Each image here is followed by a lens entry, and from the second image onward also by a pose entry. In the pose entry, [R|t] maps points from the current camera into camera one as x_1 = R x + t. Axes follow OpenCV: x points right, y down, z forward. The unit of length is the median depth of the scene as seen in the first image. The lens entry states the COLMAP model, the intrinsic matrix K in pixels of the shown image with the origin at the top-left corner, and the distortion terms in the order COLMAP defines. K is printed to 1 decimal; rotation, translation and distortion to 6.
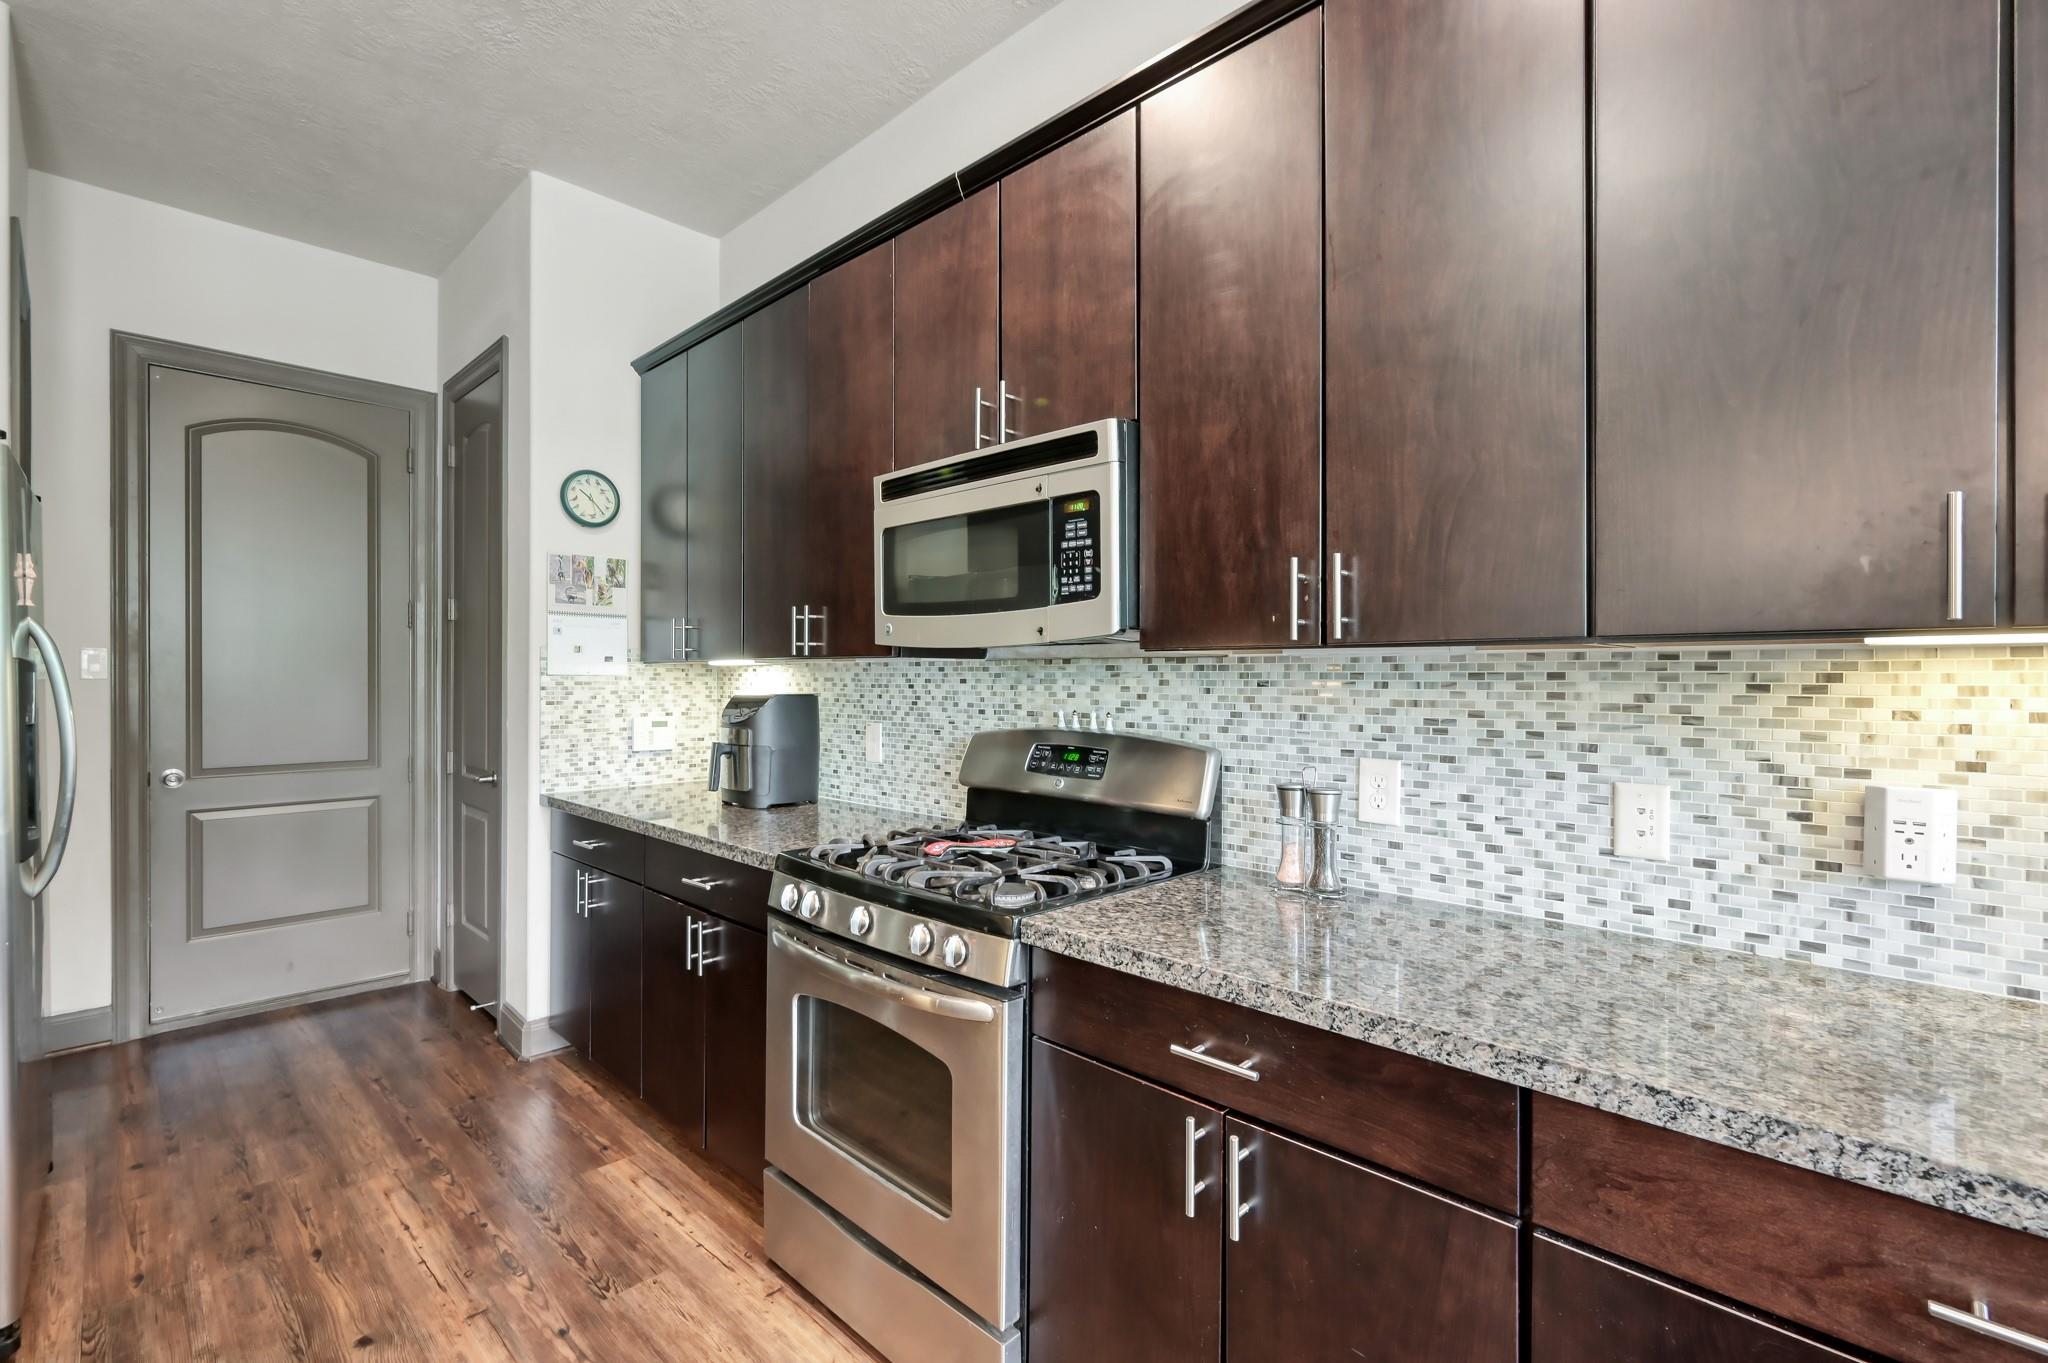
lens RADIAL K [[906.9, 0, 1022.3], [0, 906.9, 679.0], [0, 0, 1]] dist [-0.001608, 0.000263]
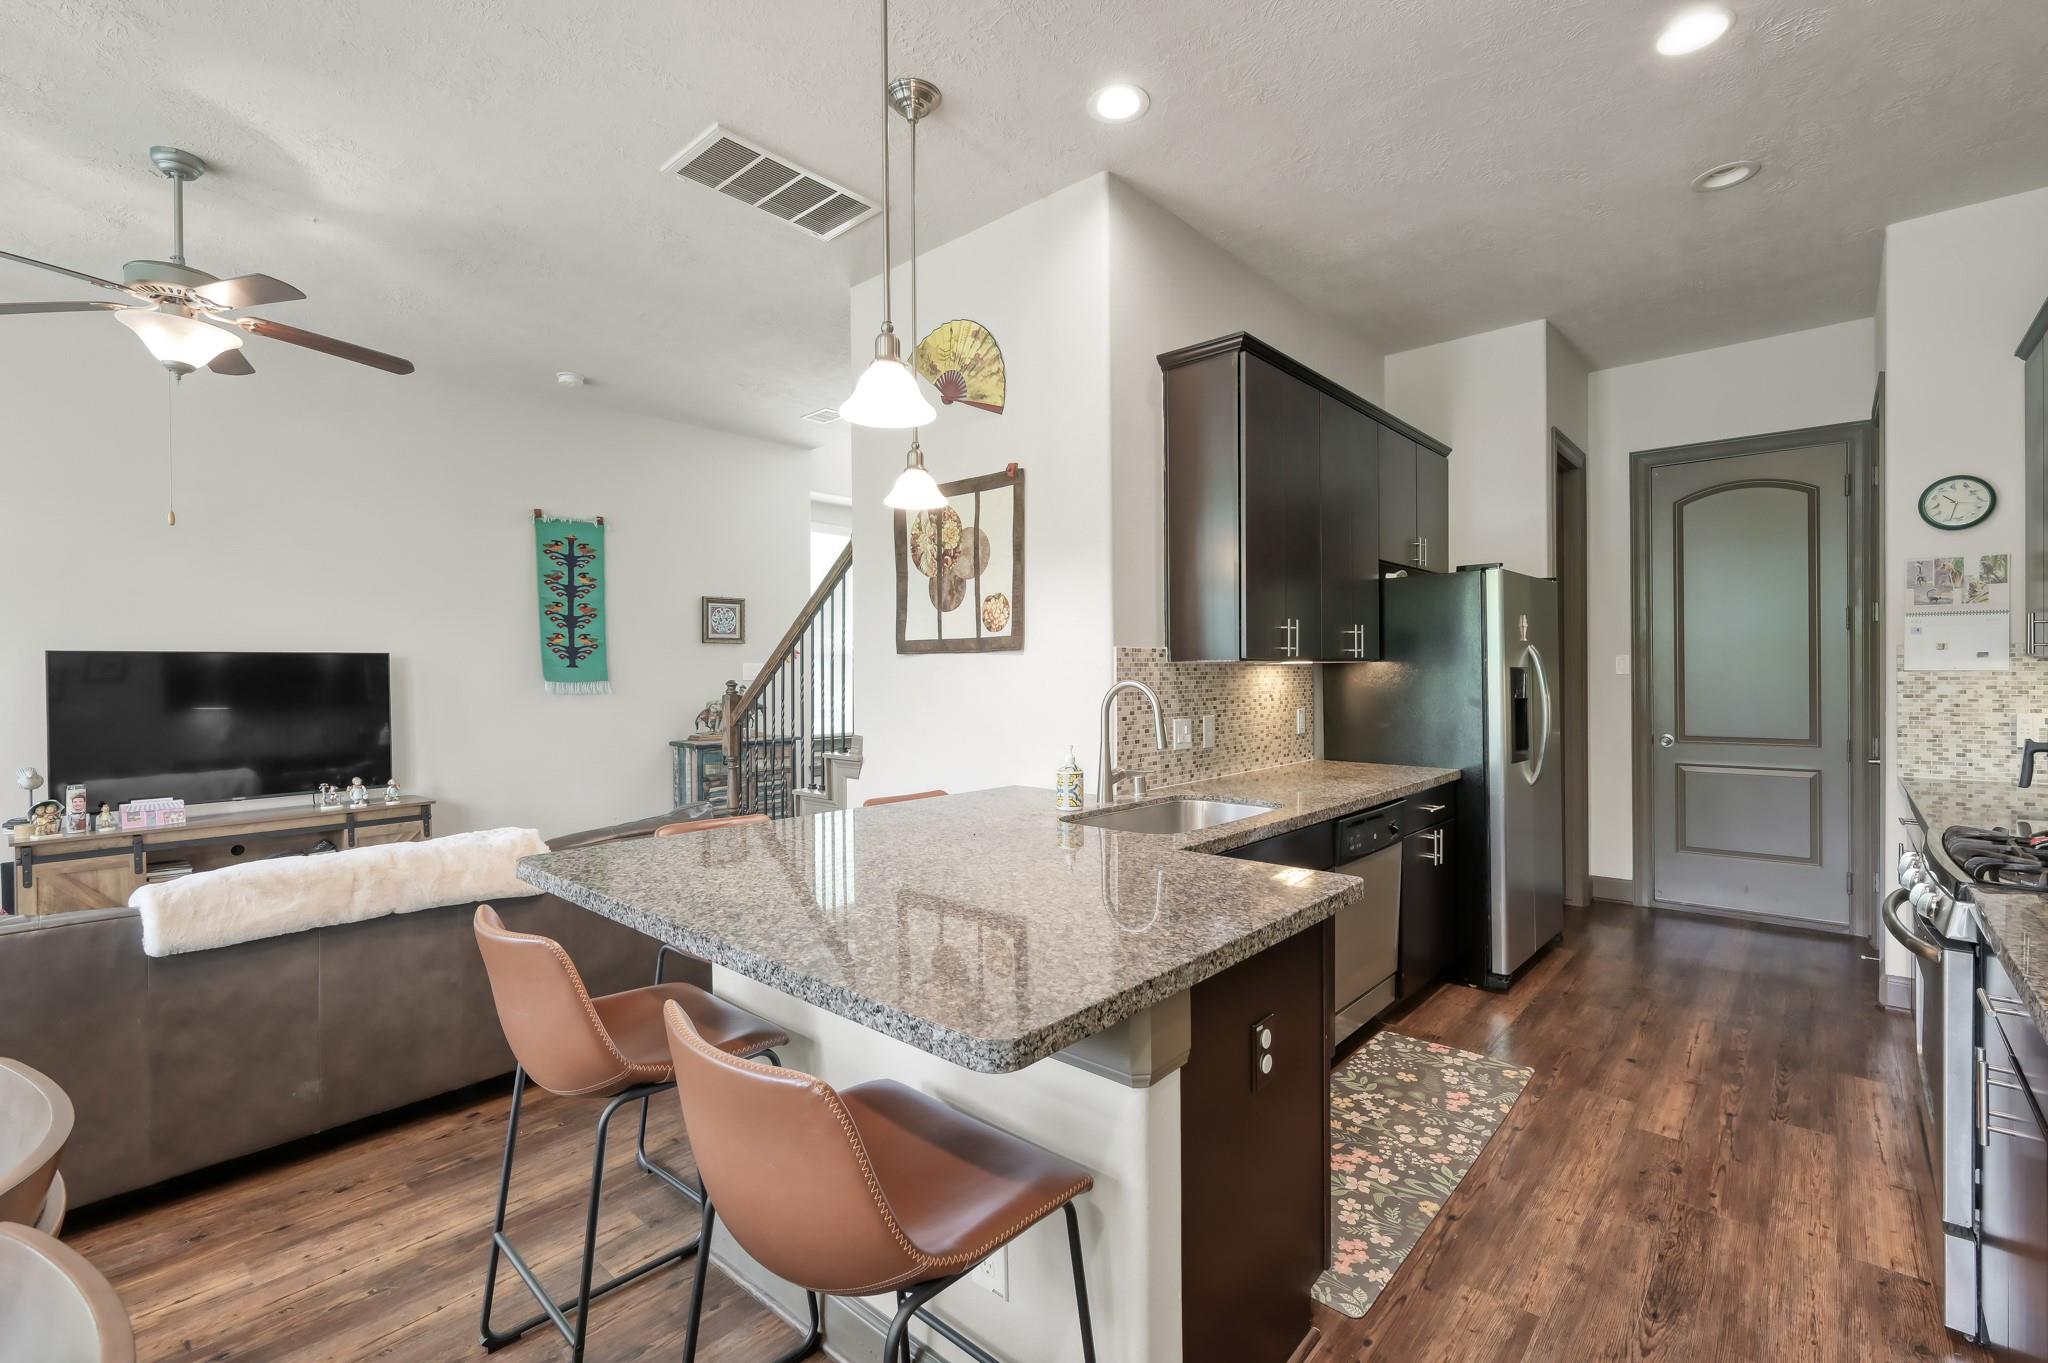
lens RADIAL K [[896.6, 0, 1024.4], [0, 896.6, 677.1], [0, 0, 1]] dist [-0.001199, -0.000024]
pose [[0.041200, 0.003454, -0.999145, 0.694003], [0.007992, 0.999961, 0.003787, -0.012559], [0.999119, -0.008141, 0.041171, -0.166261]]
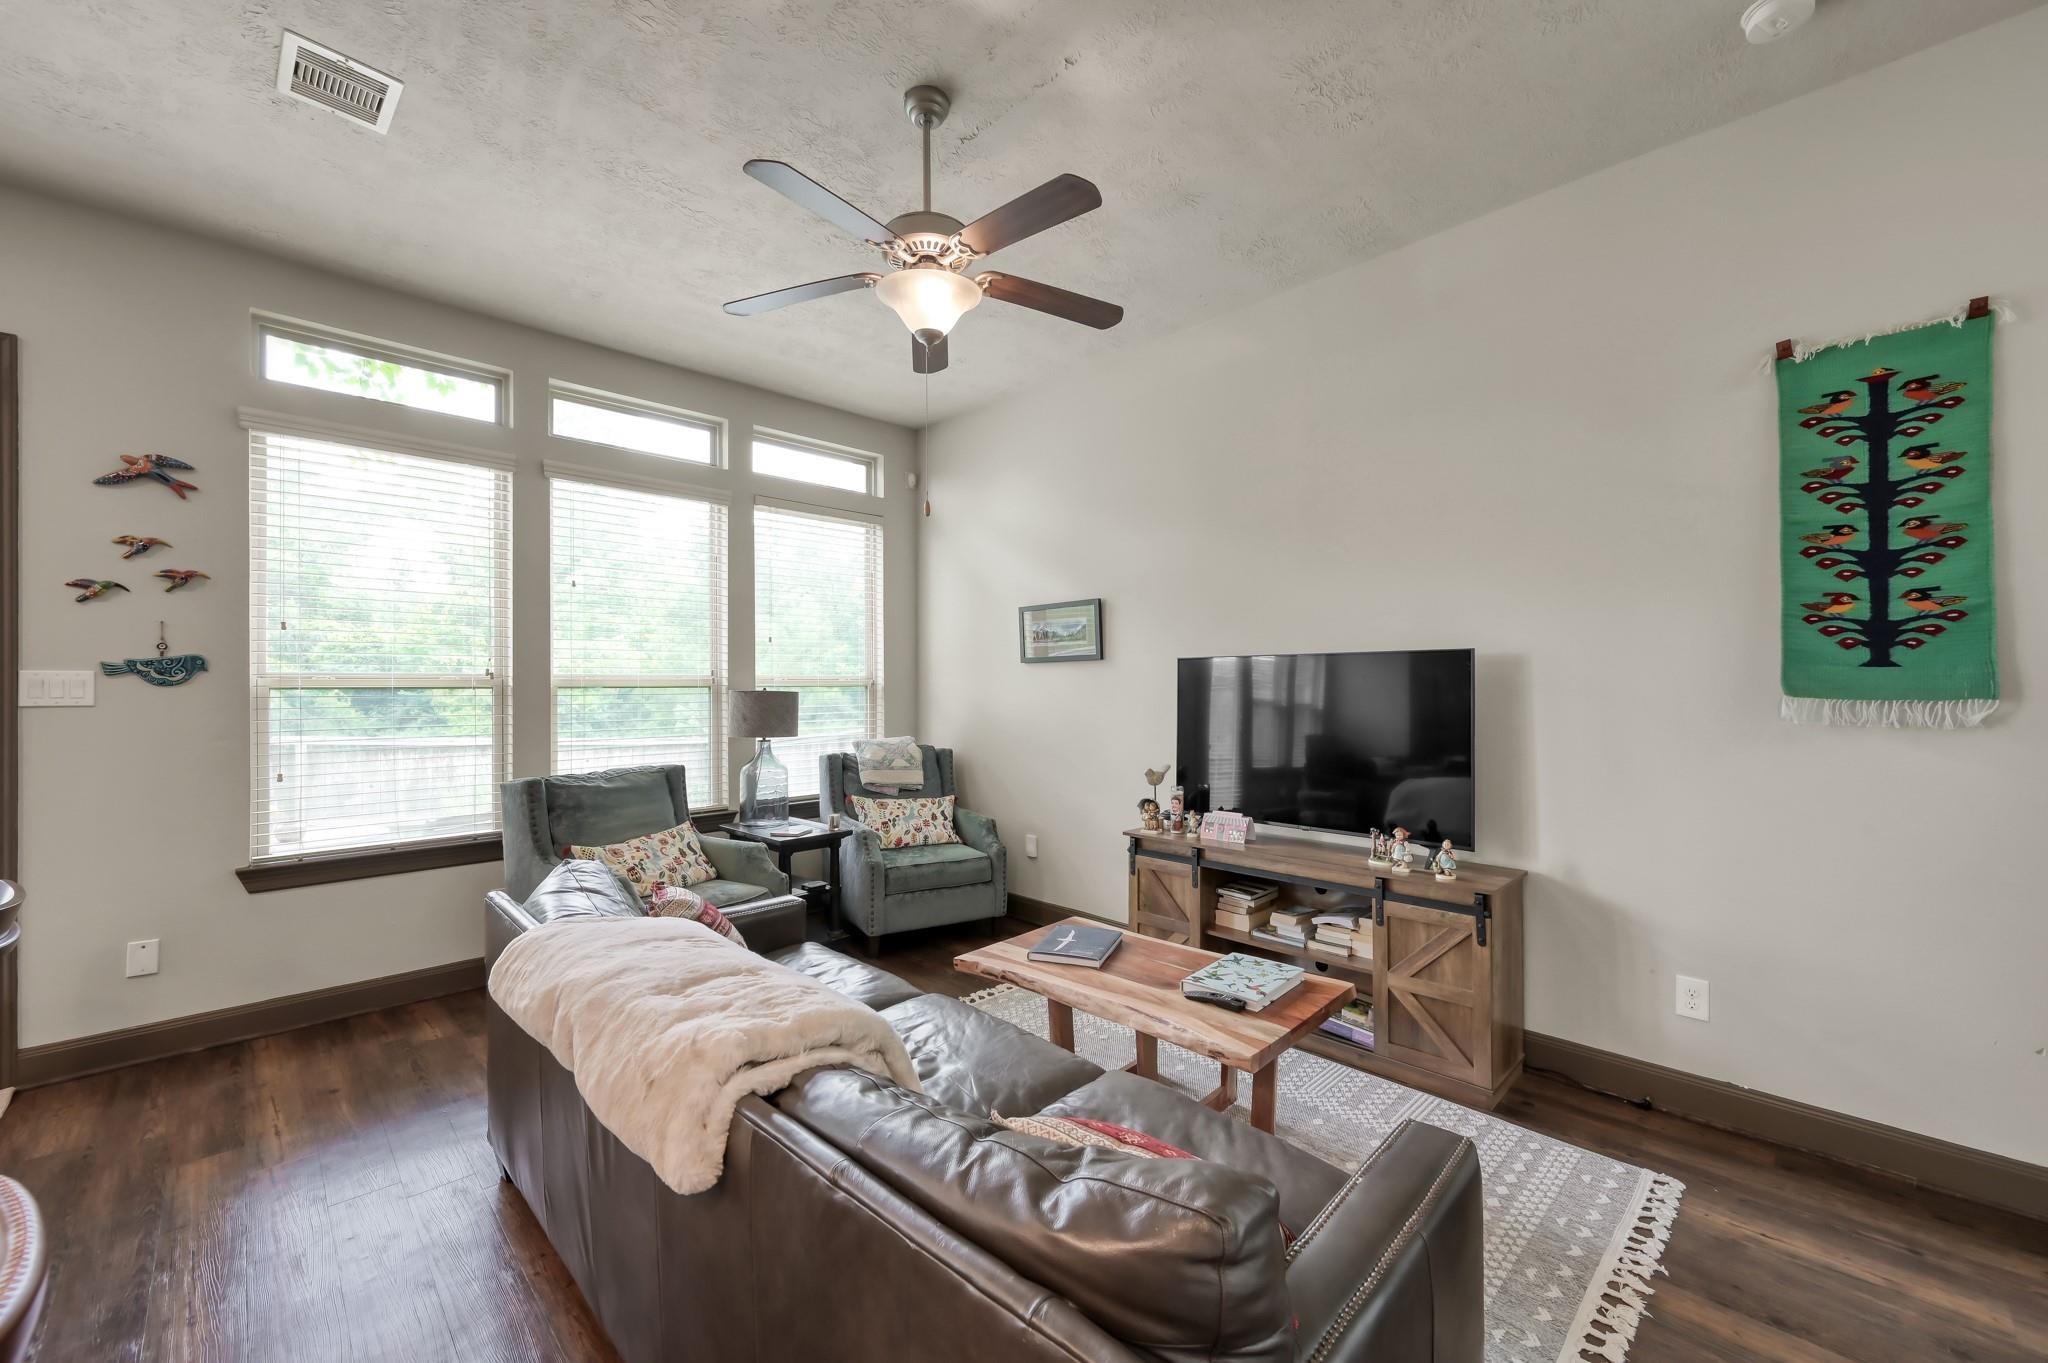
lens RADIAL K [[804.0, 0, 1024.8], [0, 804.0, 678.3], [0, 0, 1]] dist [-0.001244, 0.000096]
pose [[-0.999729, 0.001167, 0.023259, -0.706374], [0.001032, 0.999982, -0.005830, -0.020227], [-0.023265, -0.005804, -0.999712, -0.294603]]
